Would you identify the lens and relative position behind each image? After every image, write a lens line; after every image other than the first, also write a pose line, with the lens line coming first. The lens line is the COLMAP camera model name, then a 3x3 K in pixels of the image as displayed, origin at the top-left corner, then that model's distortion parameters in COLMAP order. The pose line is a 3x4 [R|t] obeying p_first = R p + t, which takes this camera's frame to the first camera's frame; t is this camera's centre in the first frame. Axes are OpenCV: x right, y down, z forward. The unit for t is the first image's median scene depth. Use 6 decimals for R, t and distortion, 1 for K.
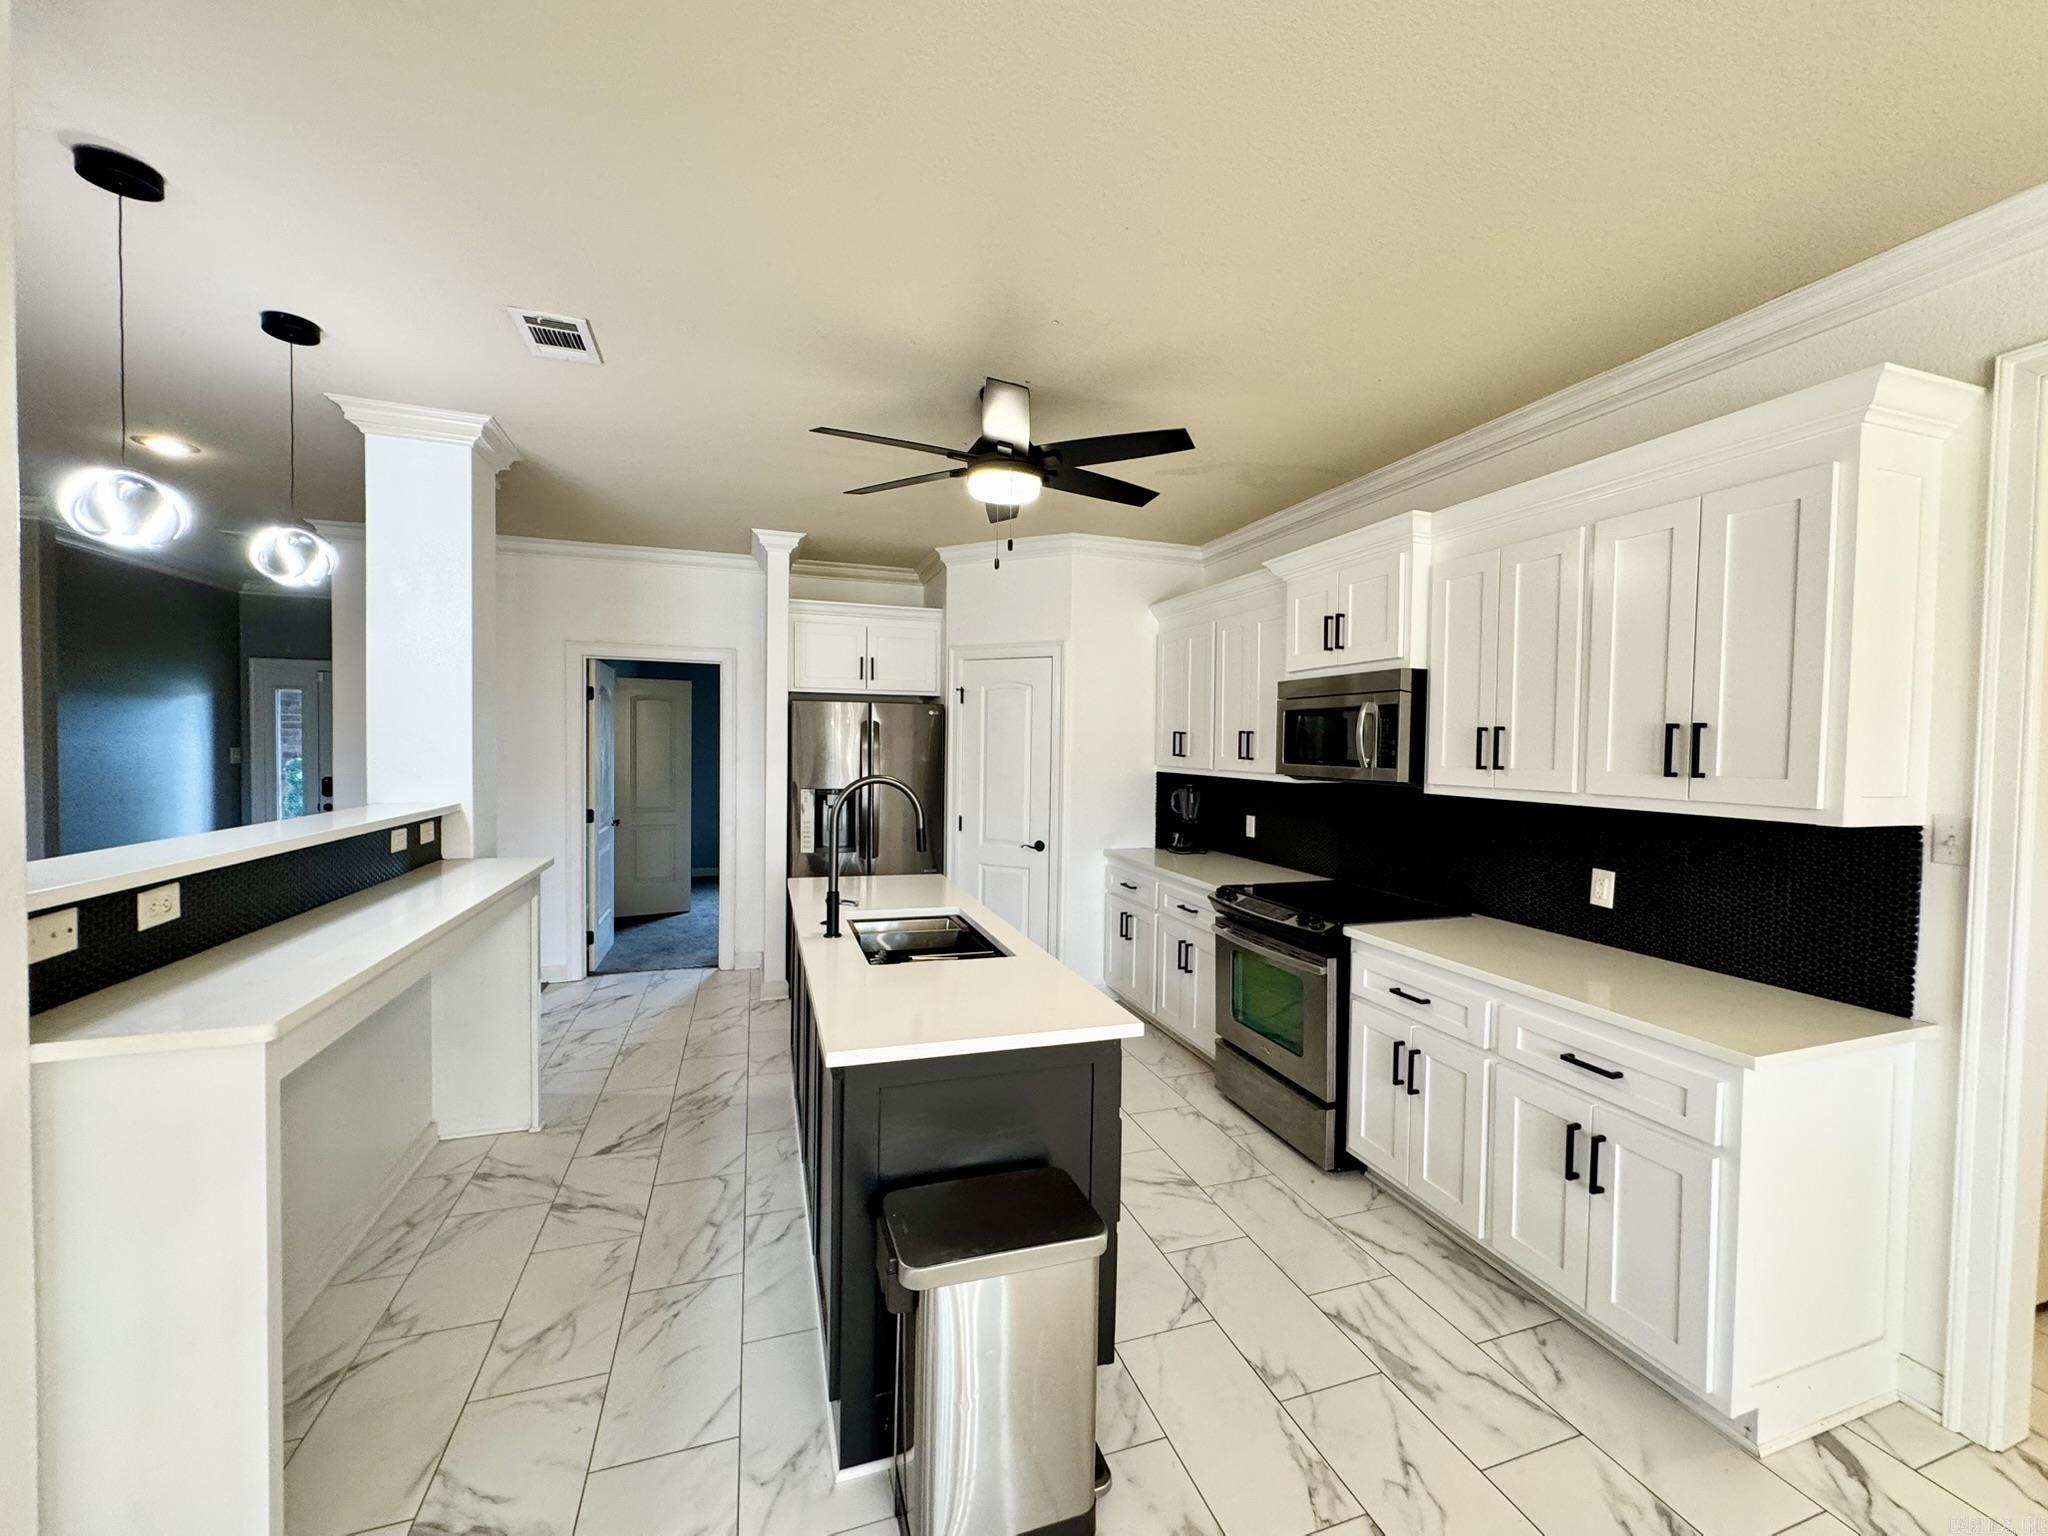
lens RADIAL K [[822.7, 0, 1032.9], [0, 822.7, 766.1], [0, 0, 1]] dist [-0.000162, 0.000065]
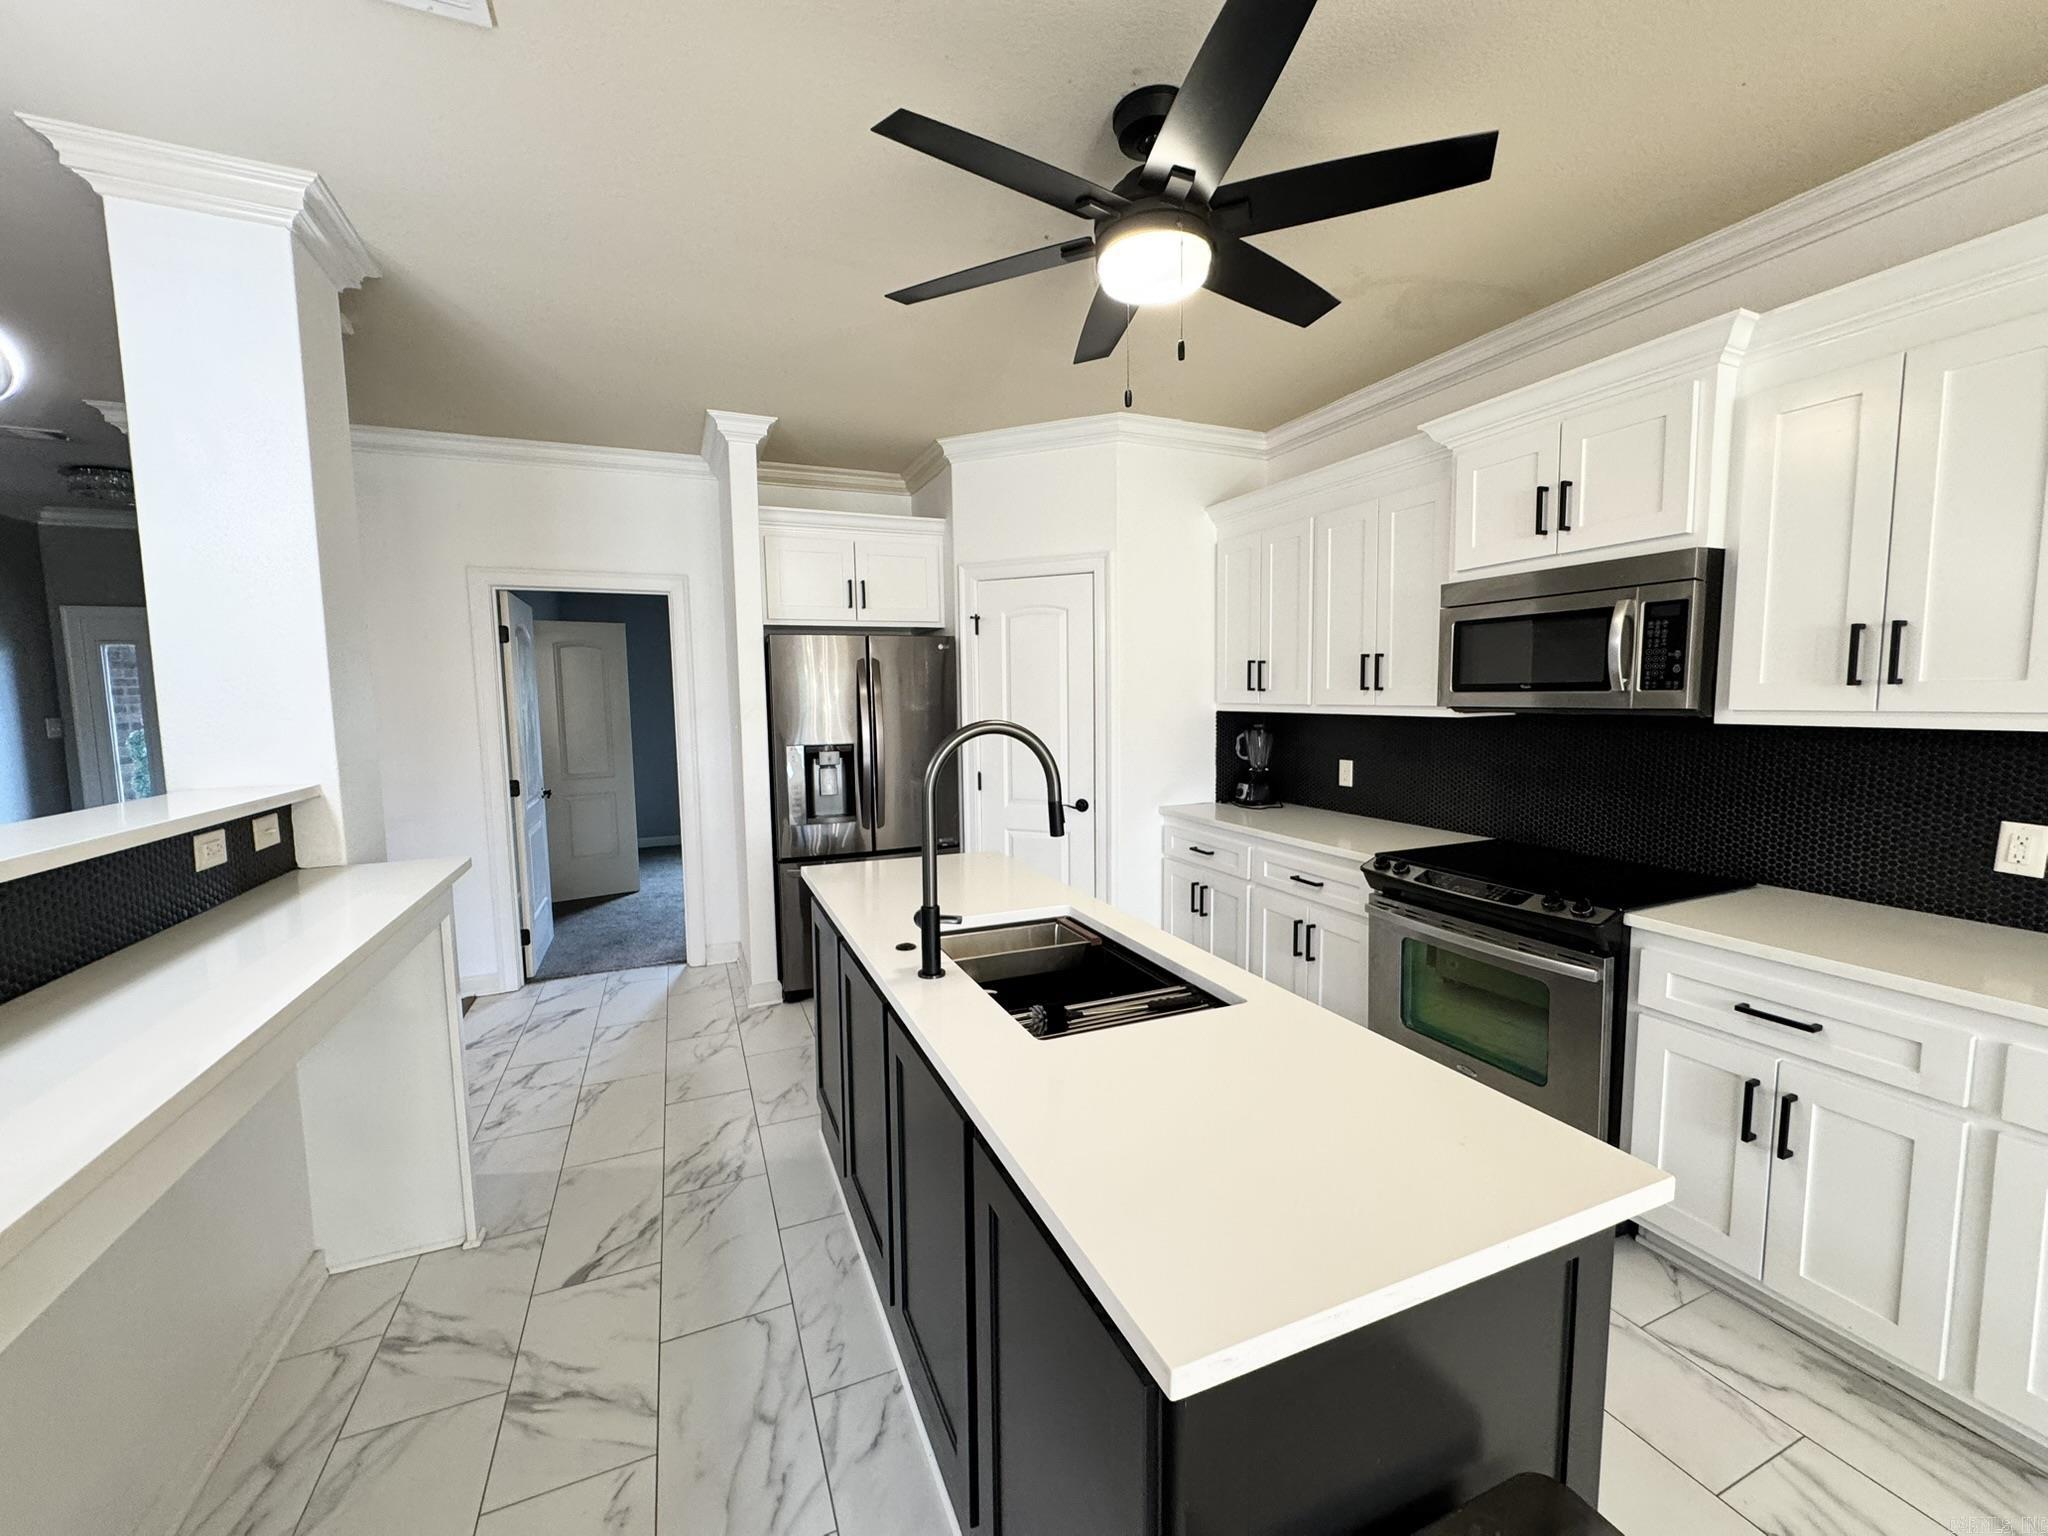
lens RADIAL K [[822.7, 0, 1017.1], [0, 822.7, 767.6], [0, 0, 1]] dist [-0.000162, 0.000065]
pose [[0.997549, -0.035016, 0.060572, -0.163569], [0.031055, 0.997392, 0.065144, 0.005148], [-0.062696, -0.063104, 0.996036, 0.287258]]
